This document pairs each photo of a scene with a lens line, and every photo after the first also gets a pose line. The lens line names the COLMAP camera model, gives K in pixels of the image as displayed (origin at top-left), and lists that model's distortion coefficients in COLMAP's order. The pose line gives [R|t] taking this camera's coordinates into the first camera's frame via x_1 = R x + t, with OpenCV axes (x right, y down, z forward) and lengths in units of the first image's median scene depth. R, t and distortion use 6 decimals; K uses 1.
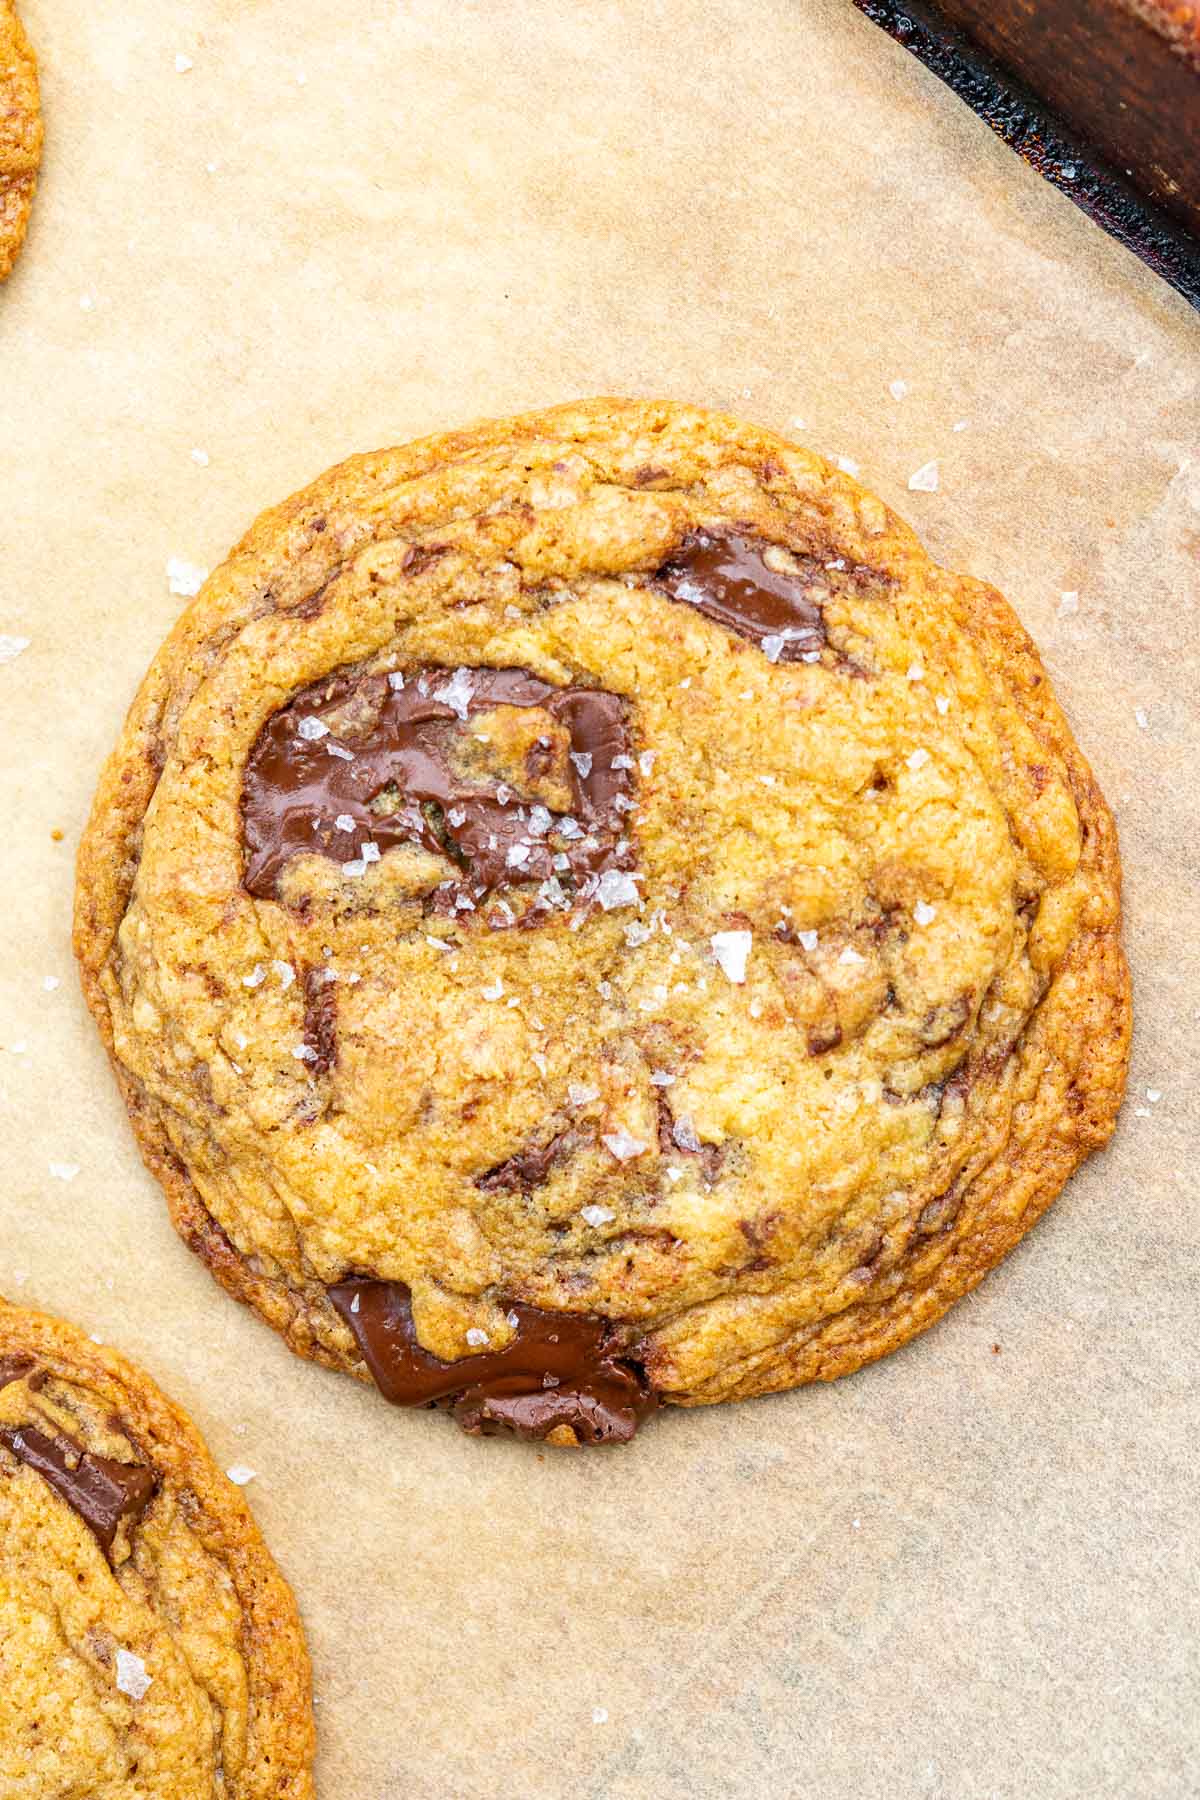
lens RADIAL K [[4822.8, 0, 592.3], [0, 4822.8, 899.2], [0, 0, 1]] dist [0.023564, 0.000000]
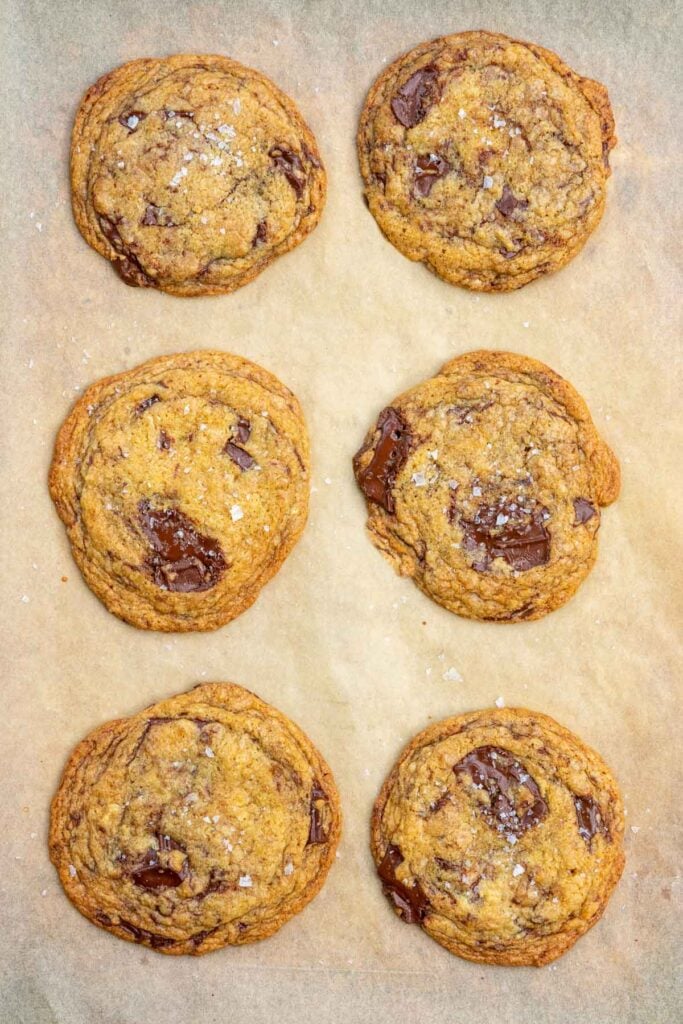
lens RADIAL K [[2743.6, 0, 340.9], [0, 2743.6, 513.2], [0, 0, 1]] dist [0.023564, 0.000000]
pose [[0.637481, 0.768696, 0.052202, -0.422755], [-0.769489, 0.638621, -0.007098, -0.050334], [-0.038793, -0.035644, 0.998611, -1.322936]]
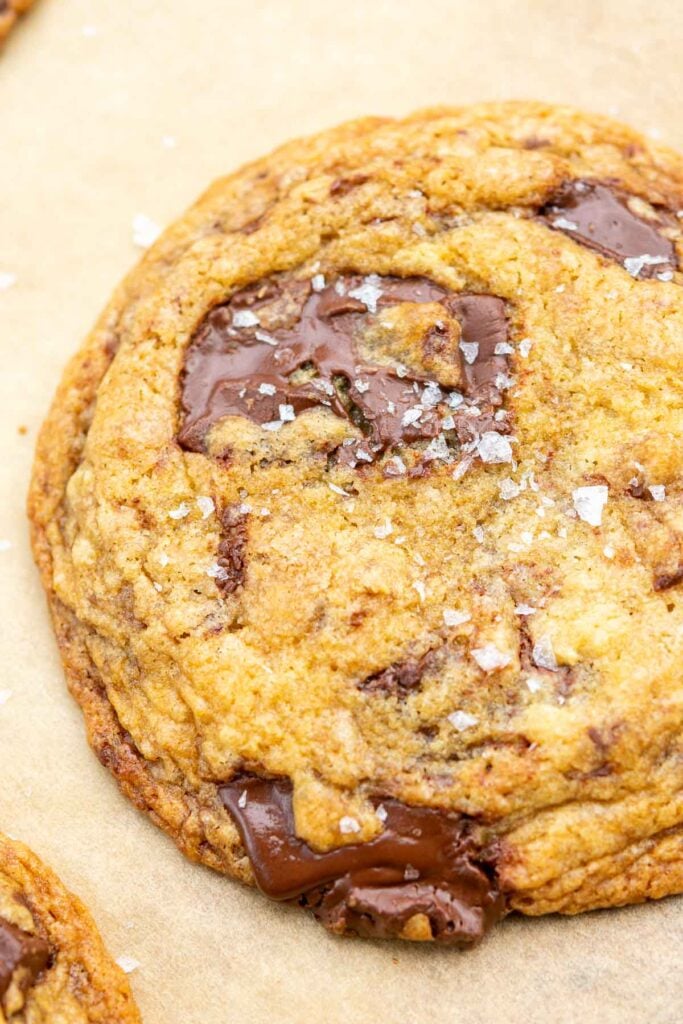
lens RADIAL K [[2743.6, 0, 341.1], [0, 2743.6, 512.9], [0, 0, 1]] dist [0.023564, 0.000000]
pose [[0.997792, 0.065222, -0.012546, -0.022607], [-0.065694, 0.941342, -0.330998, 0.235063], [-0.009778, 0.331092, 0.943548, 0.372512]]
